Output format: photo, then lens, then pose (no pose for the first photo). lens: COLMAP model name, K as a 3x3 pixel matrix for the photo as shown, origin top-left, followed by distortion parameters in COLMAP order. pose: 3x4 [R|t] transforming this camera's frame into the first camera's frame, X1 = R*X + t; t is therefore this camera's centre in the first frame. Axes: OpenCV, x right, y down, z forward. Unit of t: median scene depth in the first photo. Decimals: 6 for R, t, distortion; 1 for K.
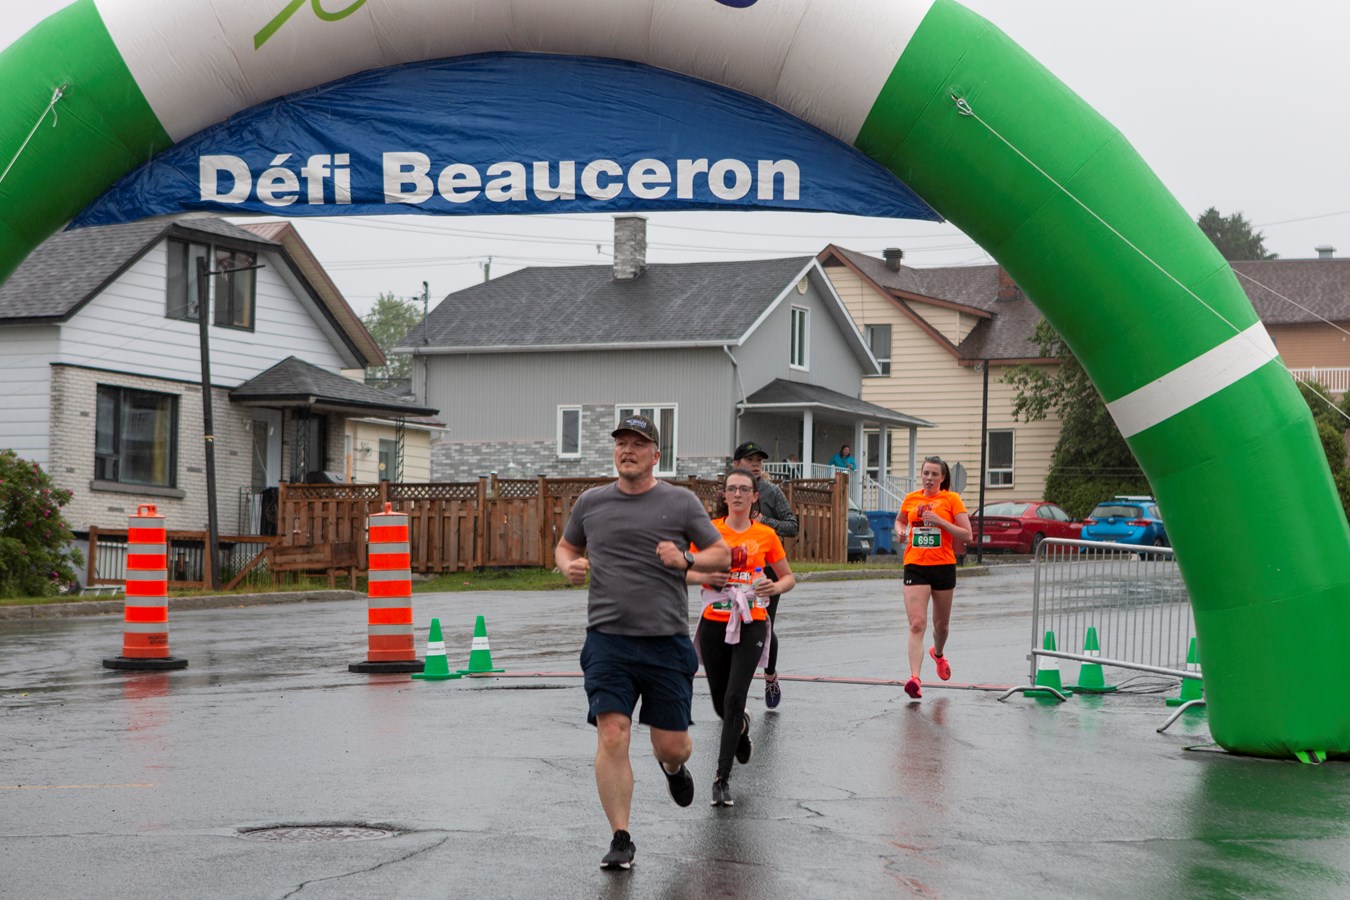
lens RADIAL K [[3576.1, 0, 675.0], [0, 3576.1, 450.0], [0, 0, 1]] dist [-0.054283, 0.415647]
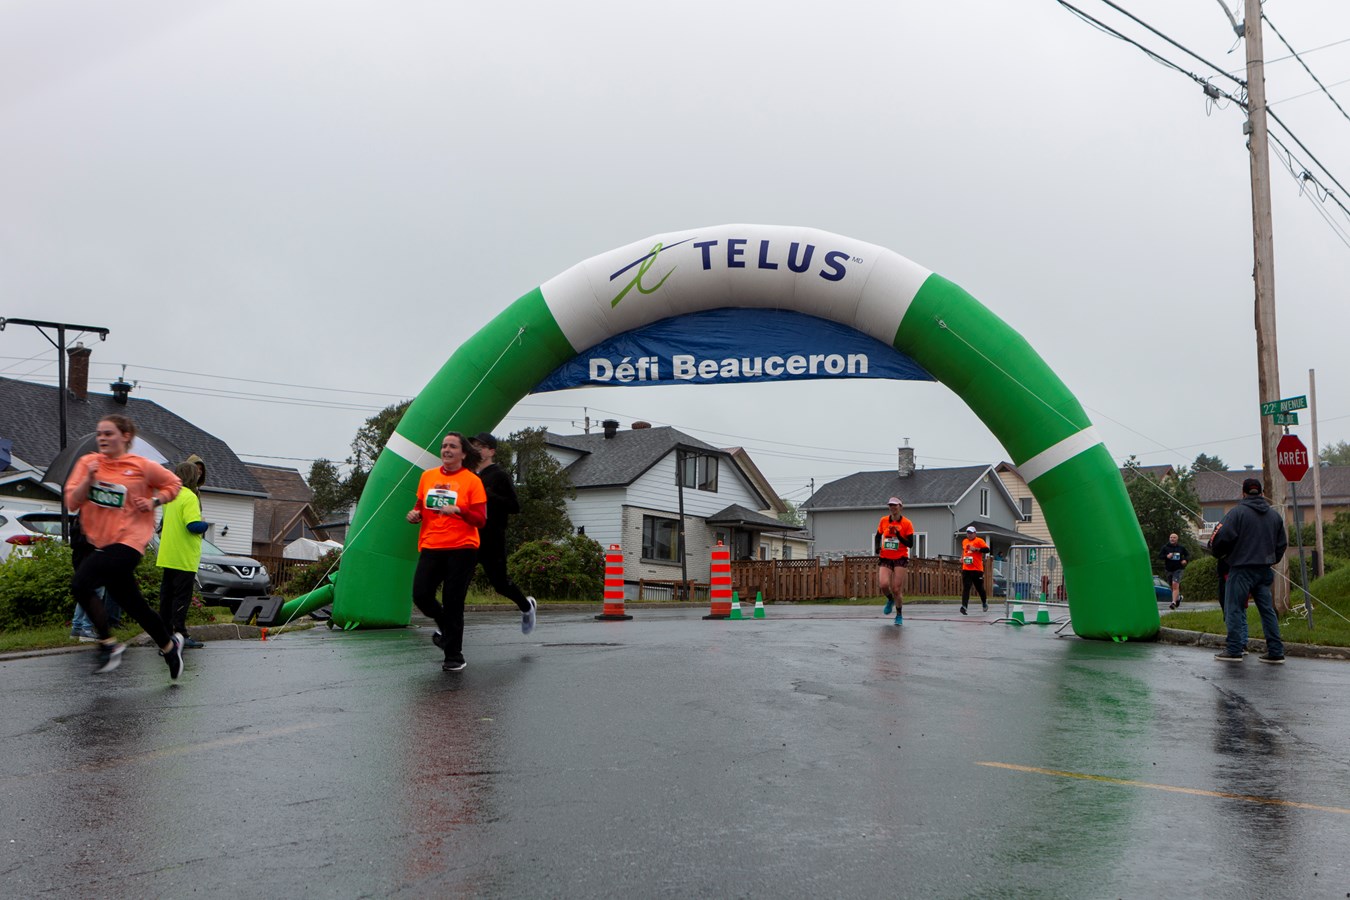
lens RADIAL K [[1598.4, 0, 696.6], [0, 1598.4, 448.9], [0, 0, 1]] dist [-0.006026, -0.014090]
pose [[0.986209, -0.013983, -0.164914, 0.089382], [0.000993, 0.996907, -0.078587, 0.047738], [0.165503, 0.077339, 0.983172, 0.064424]]
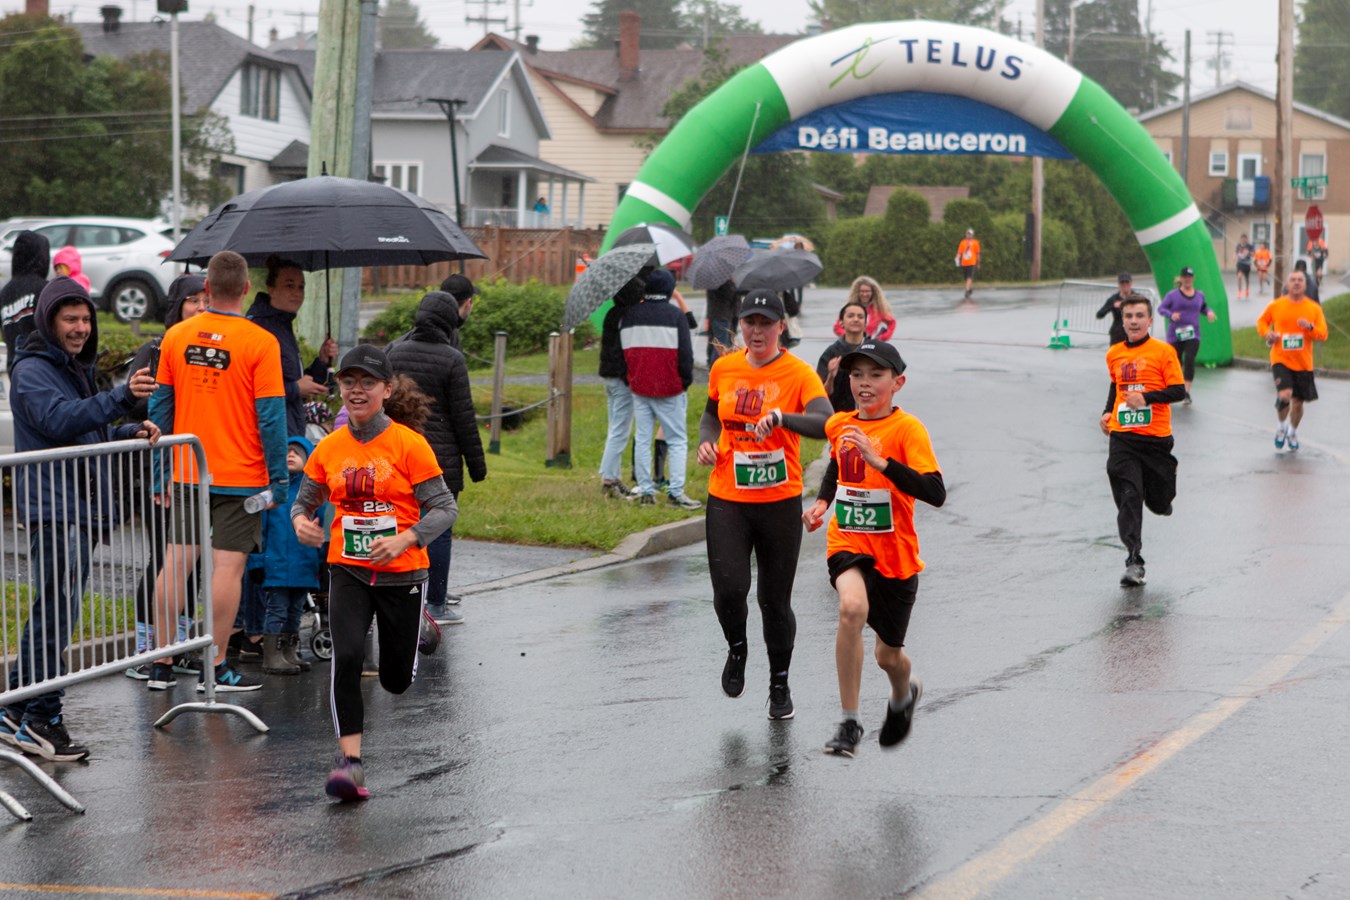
lens RADIAL K [[4084.4, 0, 691.1], [0, 4084.4, 411.6], [0, 0, 1]] dist [0.026170, -1.170295]
pose [[0.977375, 0.011503, 0.211202, -0.830005], [-0.024738, 0.997884, 0.060133, -0.053320], [-0.210064, -0.063997, 0.975591, -1.871979]]
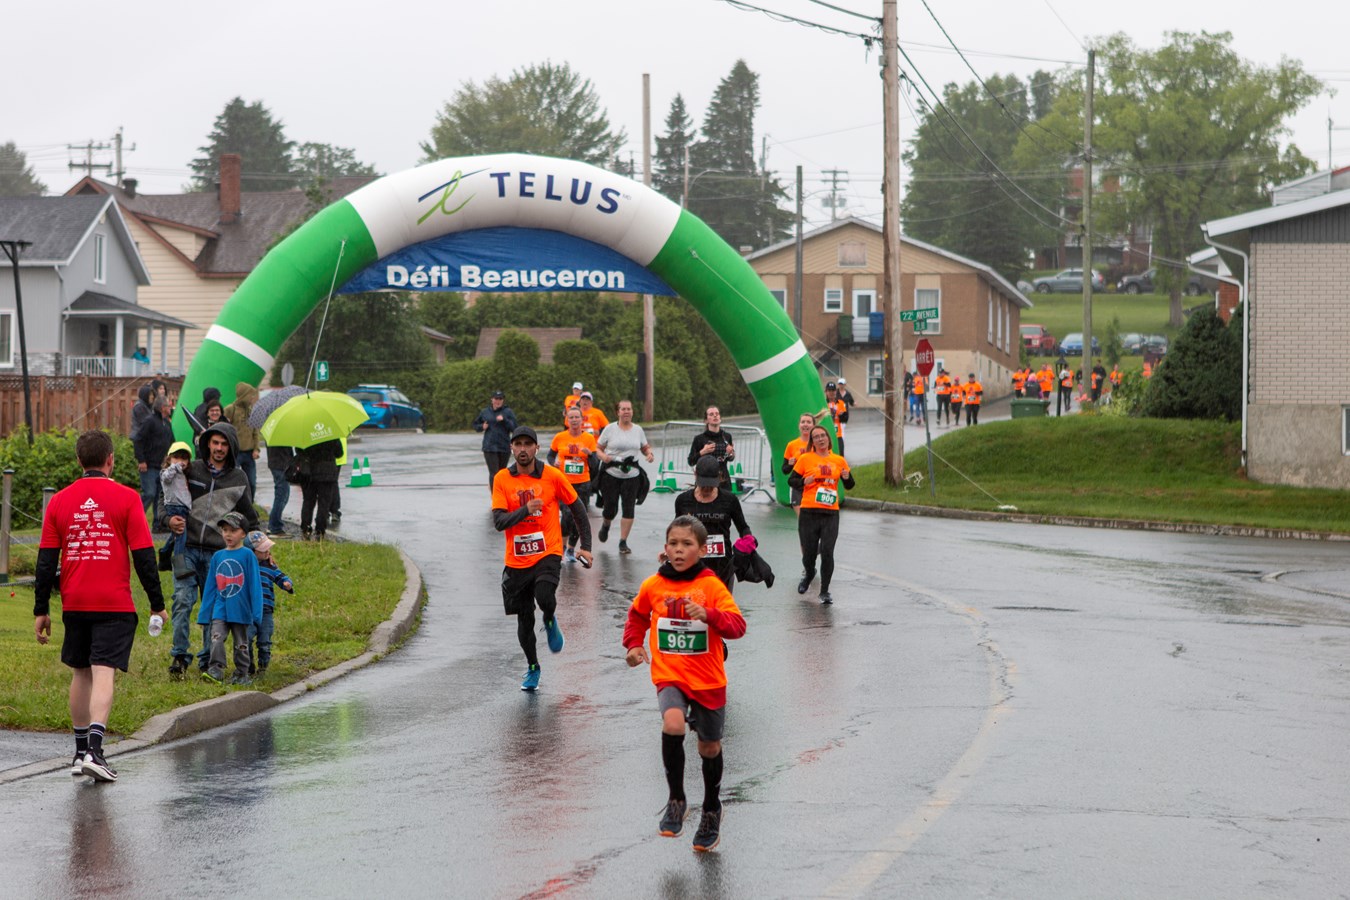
lens RADIAL K [[4084.4, 0, 691.1], [0, 4084.4, 411.6], [0, 0, 1]] dist [0.026170, -1.170295]
pose [[0.954189, 0.002679, 0.299193, -0.774719], [-0.010146, 0.999674, 0.023408, -0.050186], [-0.299033, -0.025372, 0.953905, -1.746247]]
